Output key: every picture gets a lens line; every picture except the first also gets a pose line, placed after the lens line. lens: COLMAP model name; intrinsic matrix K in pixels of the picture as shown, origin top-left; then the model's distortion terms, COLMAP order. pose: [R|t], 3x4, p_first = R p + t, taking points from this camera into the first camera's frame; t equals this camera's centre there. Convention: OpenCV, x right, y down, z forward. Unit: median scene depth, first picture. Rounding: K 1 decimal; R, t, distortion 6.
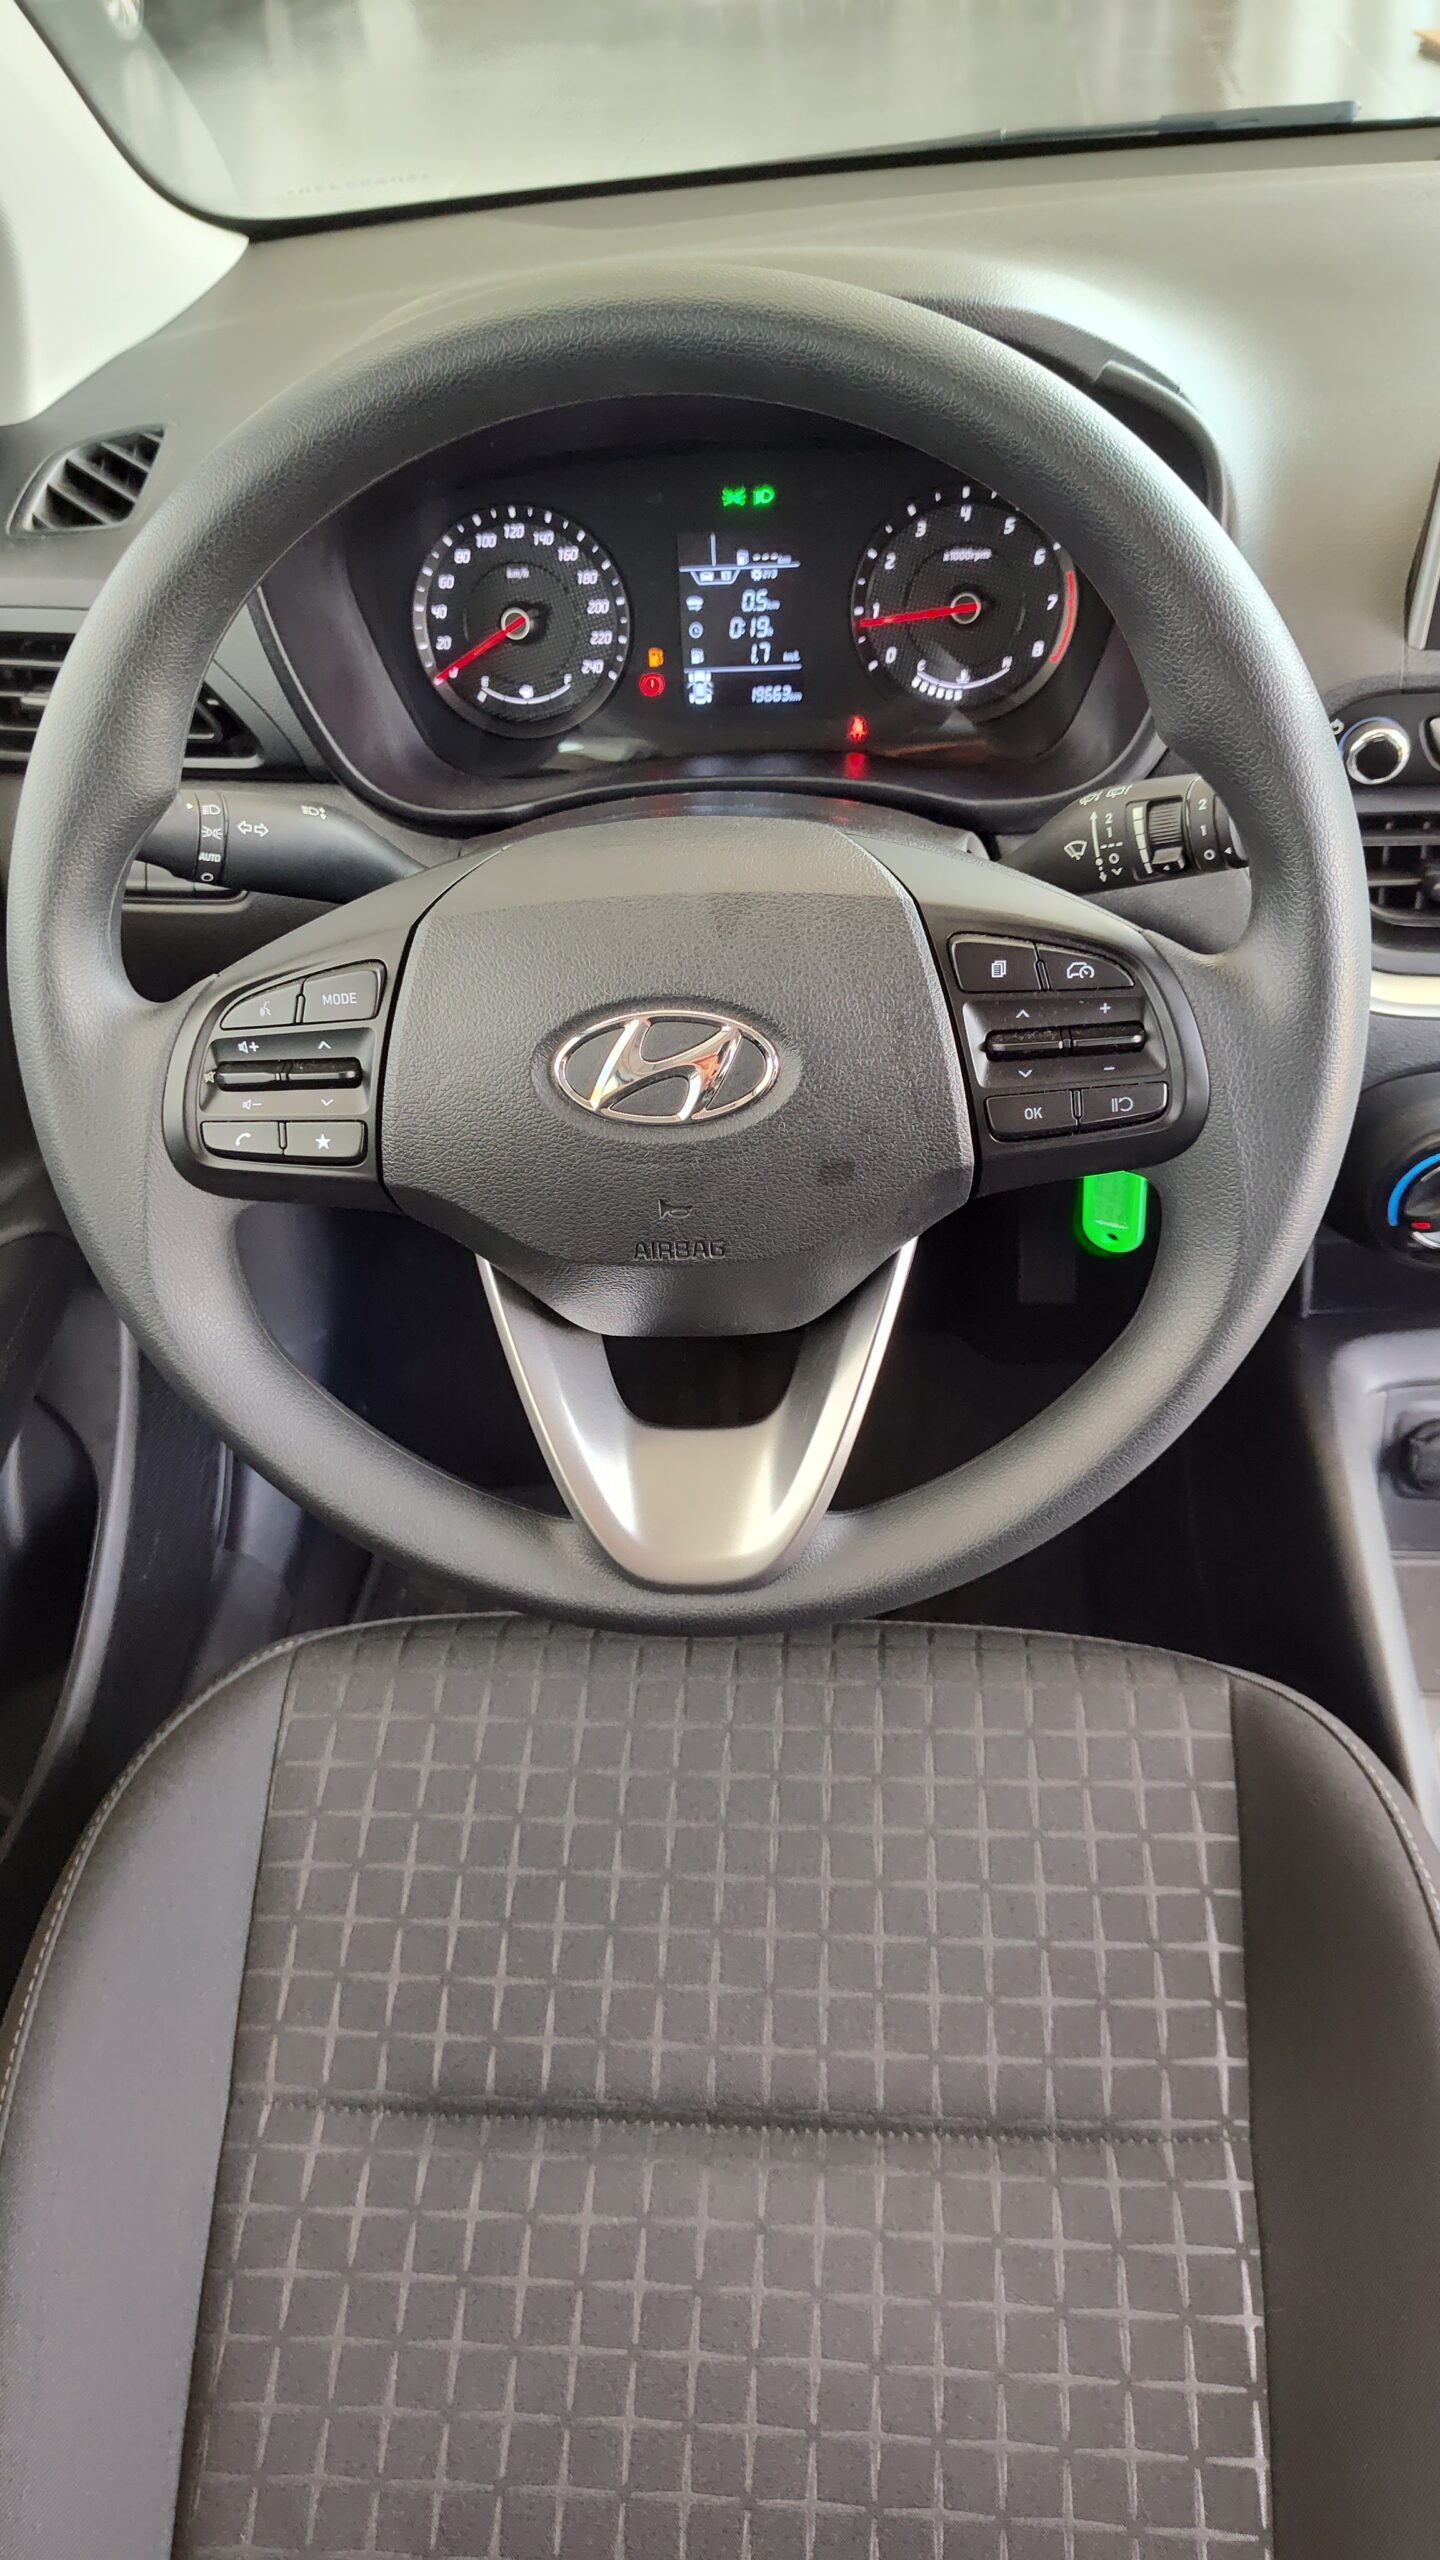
lens RADIAL K [[1777.6, 0, 722.2], [0, 1777.6, 1281.1], [0, 0, 1]] dist [0.010975, 0.000957]
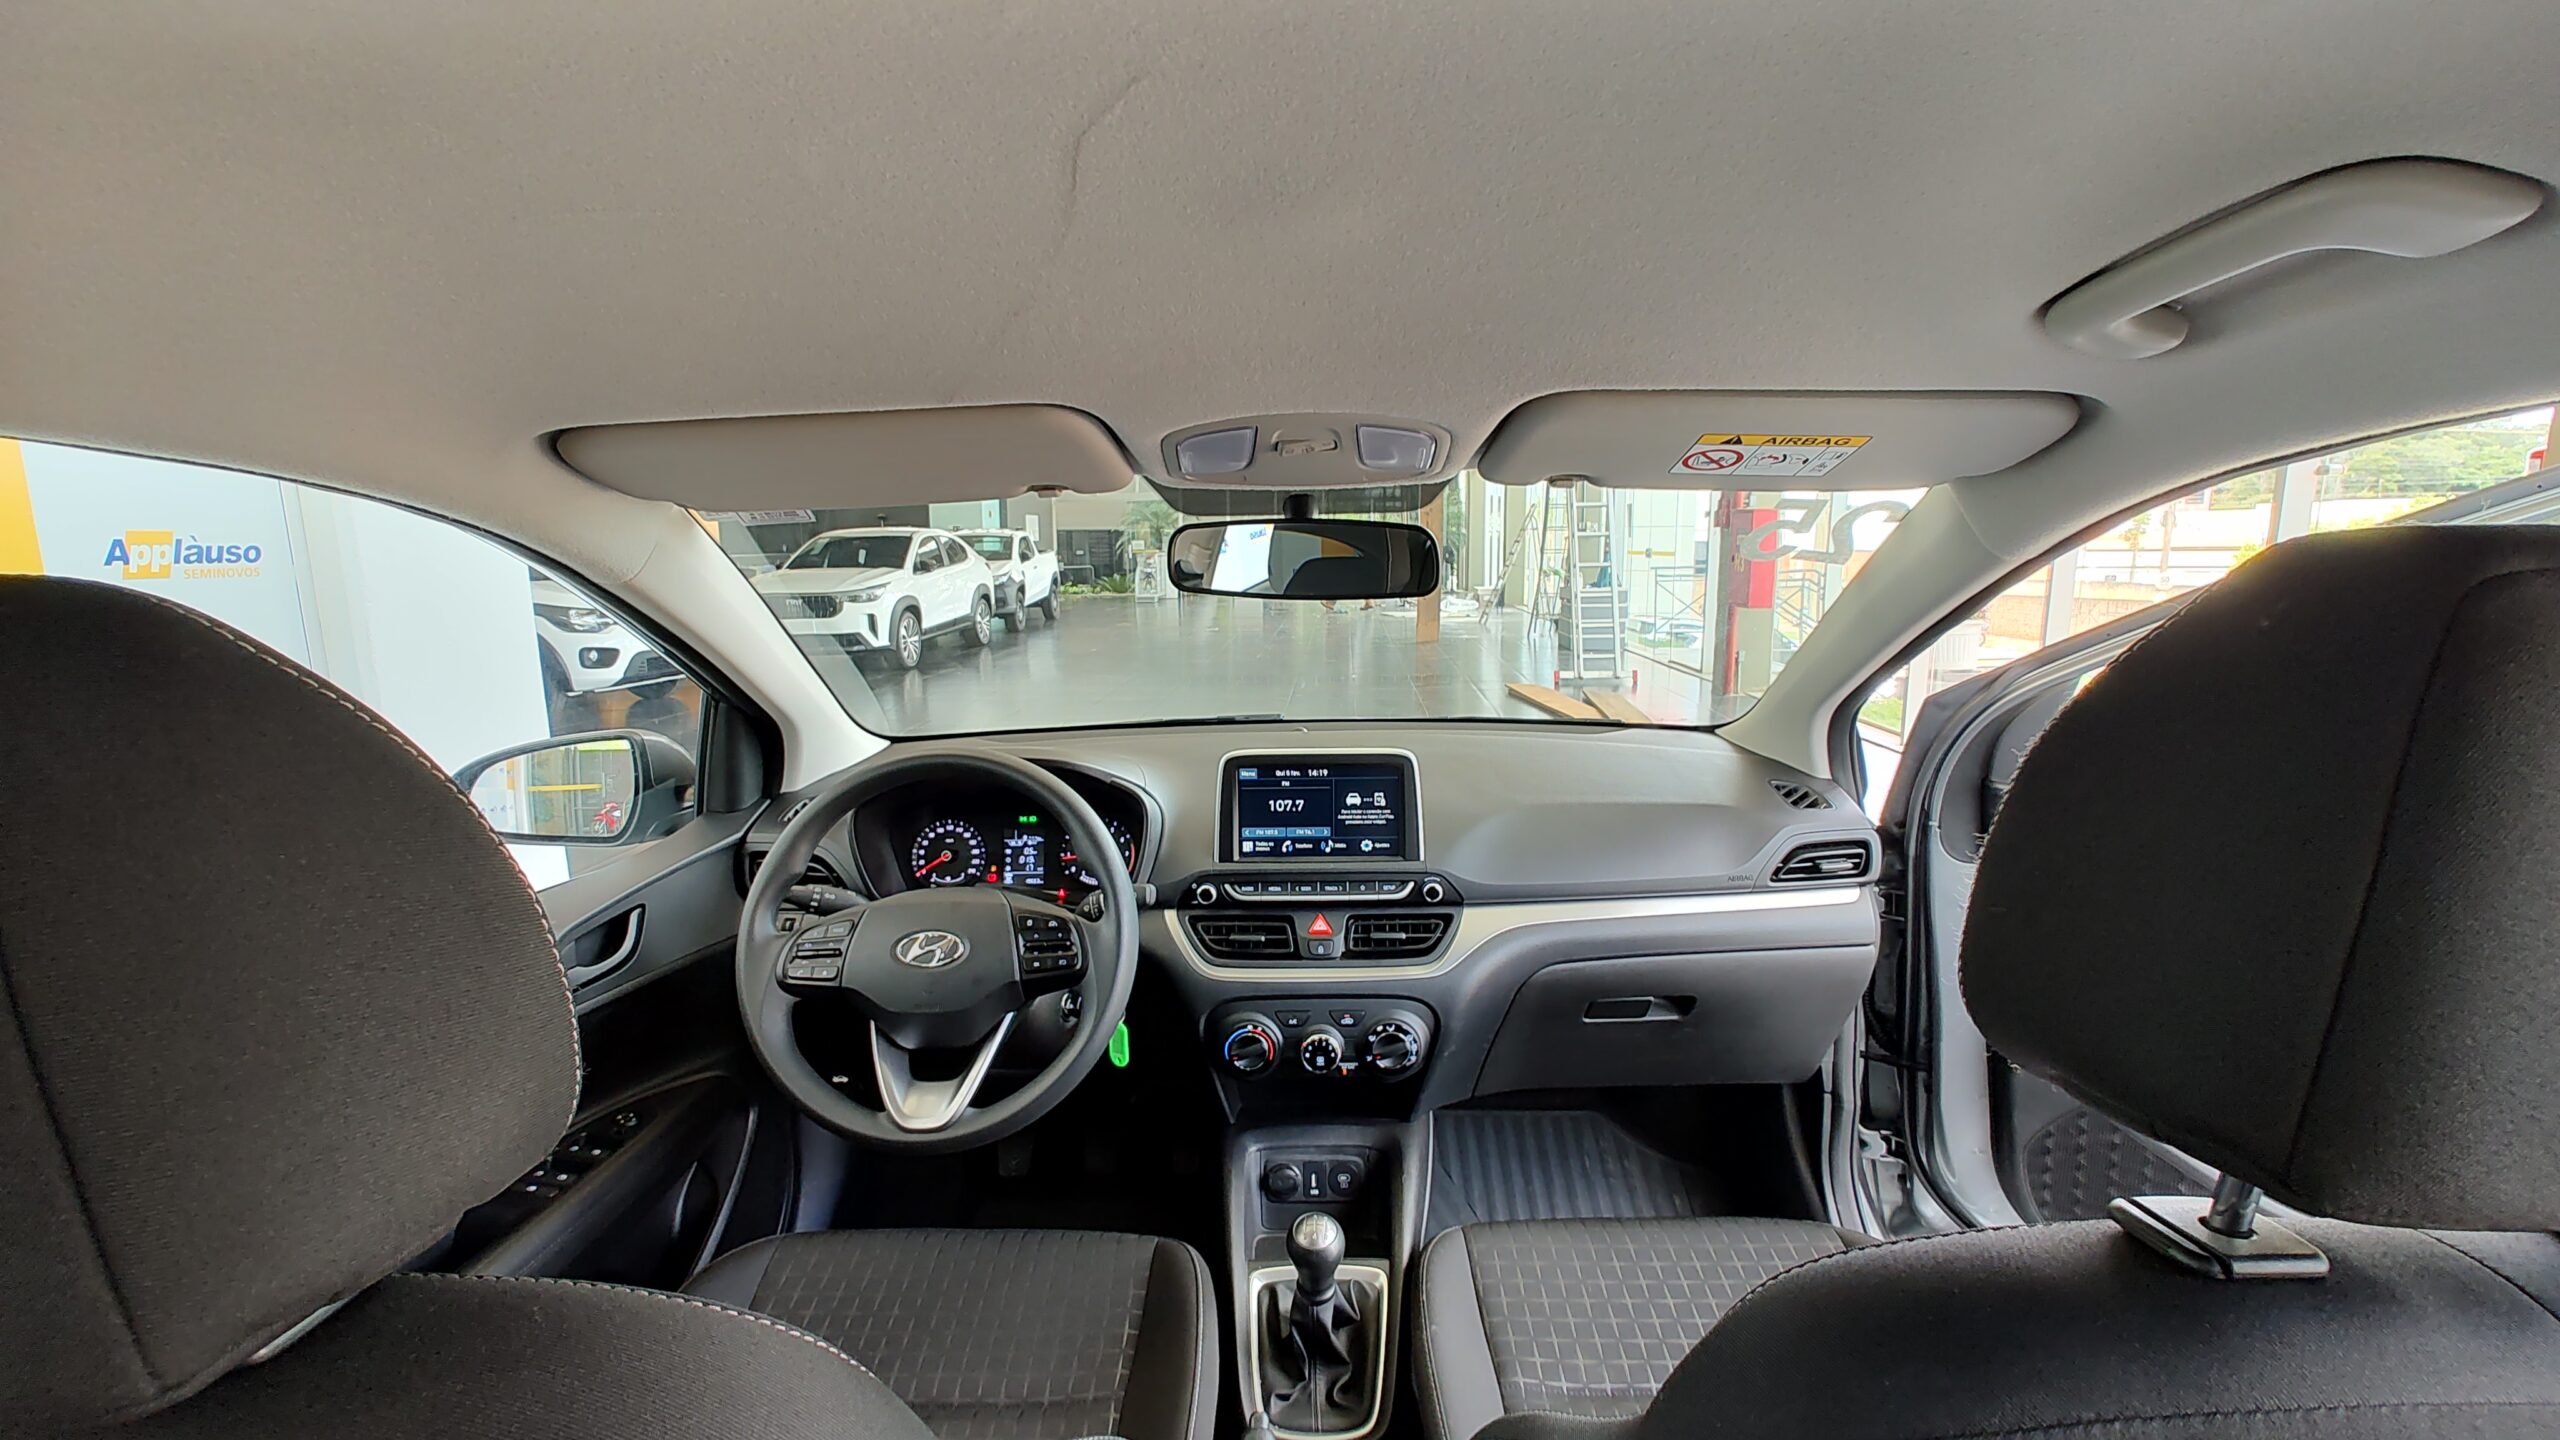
lens RADIAL K [[1044.2, 0, 1278.6], [0, 1044.2, 727.7], [0, 0, 1]] dist [-0.002794, -0.000068]
pose [[0.996387, 0.040951, 0.074405, 0.304171], [0.004433, 0.849805, -0.527079, 0.374988], [-0.084814, 0.525505, 0.846553, -0.640460]]
